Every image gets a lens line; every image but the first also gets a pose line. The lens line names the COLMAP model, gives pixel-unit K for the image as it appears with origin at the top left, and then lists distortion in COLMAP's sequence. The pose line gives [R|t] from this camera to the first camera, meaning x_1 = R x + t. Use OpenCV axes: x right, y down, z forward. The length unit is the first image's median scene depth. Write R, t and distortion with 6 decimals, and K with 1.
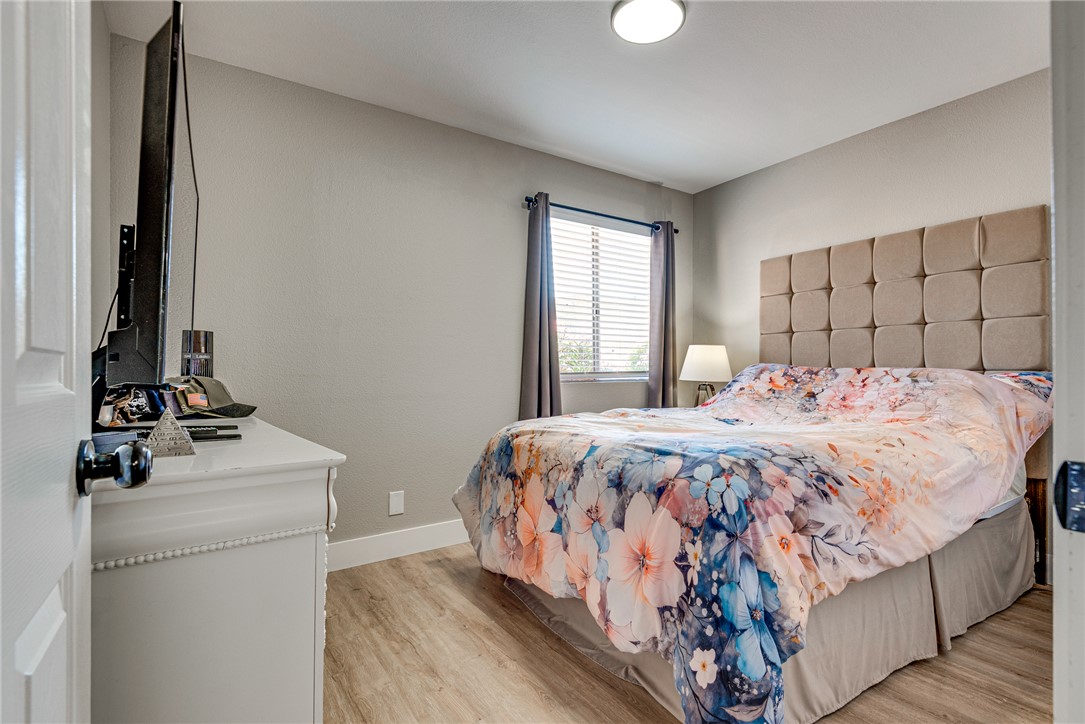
lens RADIAL K [[498.9, 0, 538.5], [0, 498.9, 362.9], [0, 0, 1]] dist [0.025291, -0.017034]
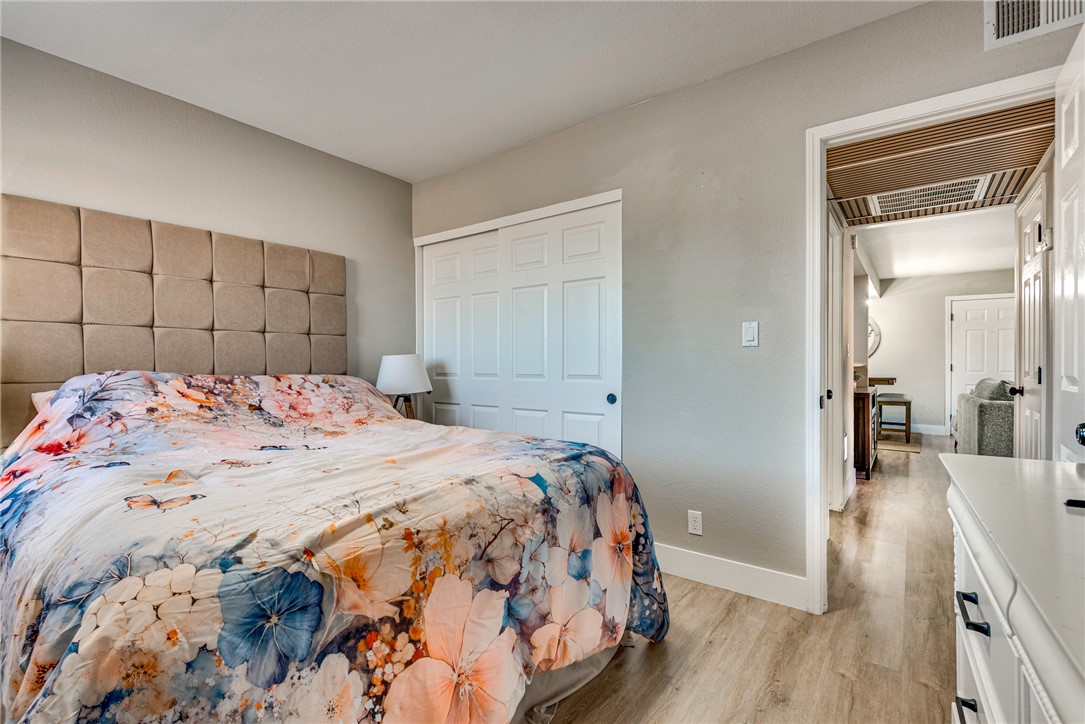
lens RADIAL K [[498.9, 0, 538.5], [0, 498.9, 362.9], [0, 0, 1]] dist [0.025291, -0.017034]
pose [[-0.325013, 0.005027, 0.945696, -0.542398], [-0.006468, 0.999951, -0.007538, -0.010661], [-0.945687, -0.008567, -0.324965, 1.033788]]
